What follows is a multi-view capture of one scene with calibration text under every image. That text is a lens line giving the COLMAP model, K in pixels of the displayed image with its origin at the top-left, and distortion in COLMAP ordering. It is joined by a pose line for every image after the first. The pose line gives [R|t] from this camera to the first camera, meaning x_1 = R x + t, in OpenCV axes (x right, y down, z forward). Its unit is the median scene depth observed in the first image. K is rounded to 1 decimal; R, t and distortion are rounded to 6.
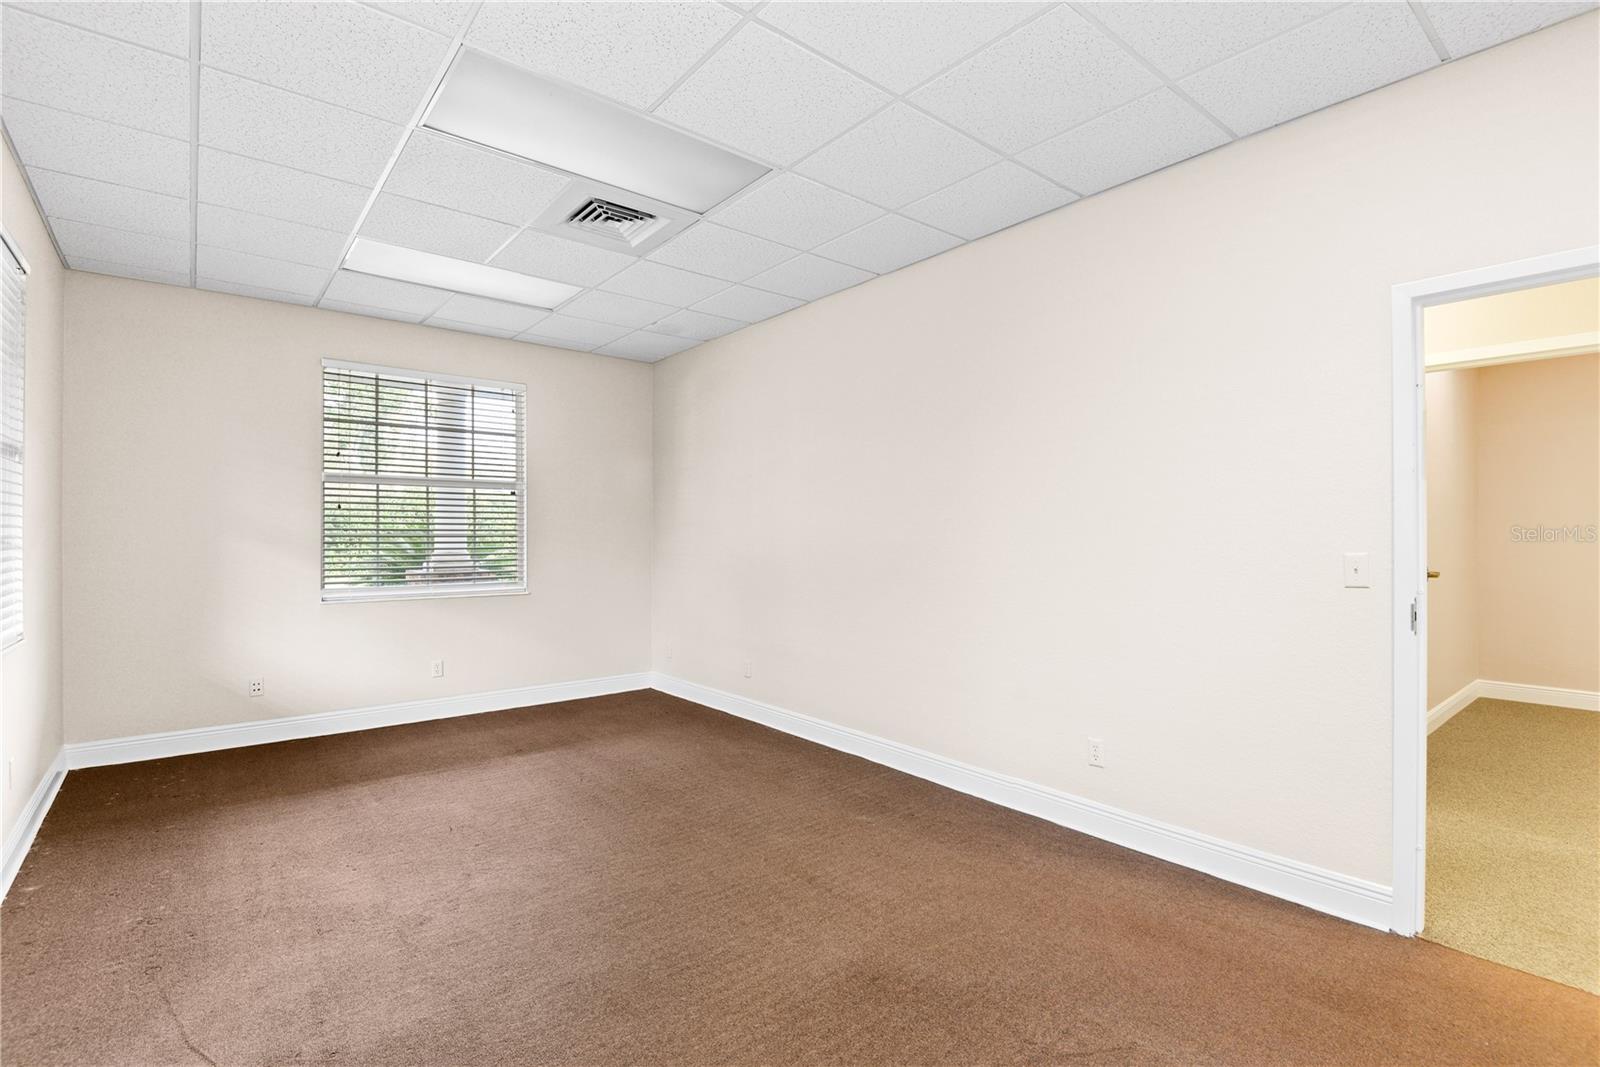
lens RADIAL K [[752.3, 0, 789.3], [0, 752.3, 538.5], [0, 0, 1]] dist [-0.000492, -0.000898]
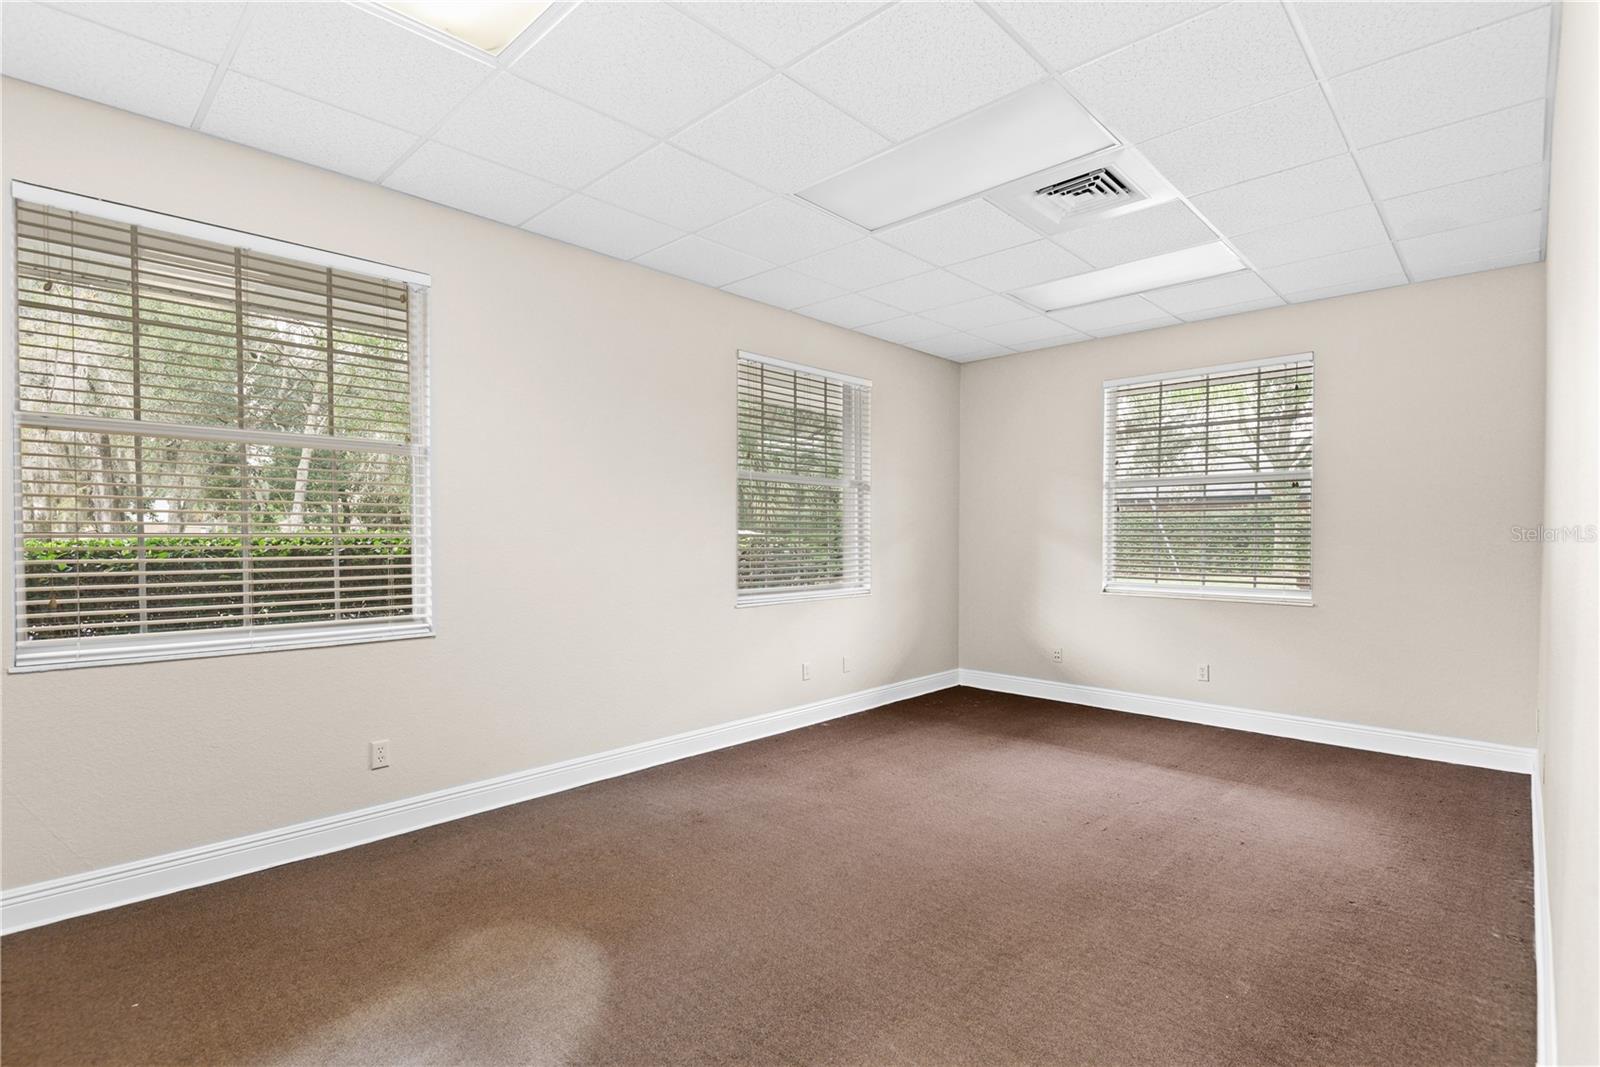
lens RADIAL K [[755.8, 0, 794.7], [0, 755.8, 541.3], [0, 0, 1]] dist [0.011771, -0.000146]
pose [[0.122243, 0.007205, -0.992474, 0.623366], [-0.004628, 0.999967, 0.006689, 0.000412], [0.992489, 0.003775, 0.122272, 0.510435]]
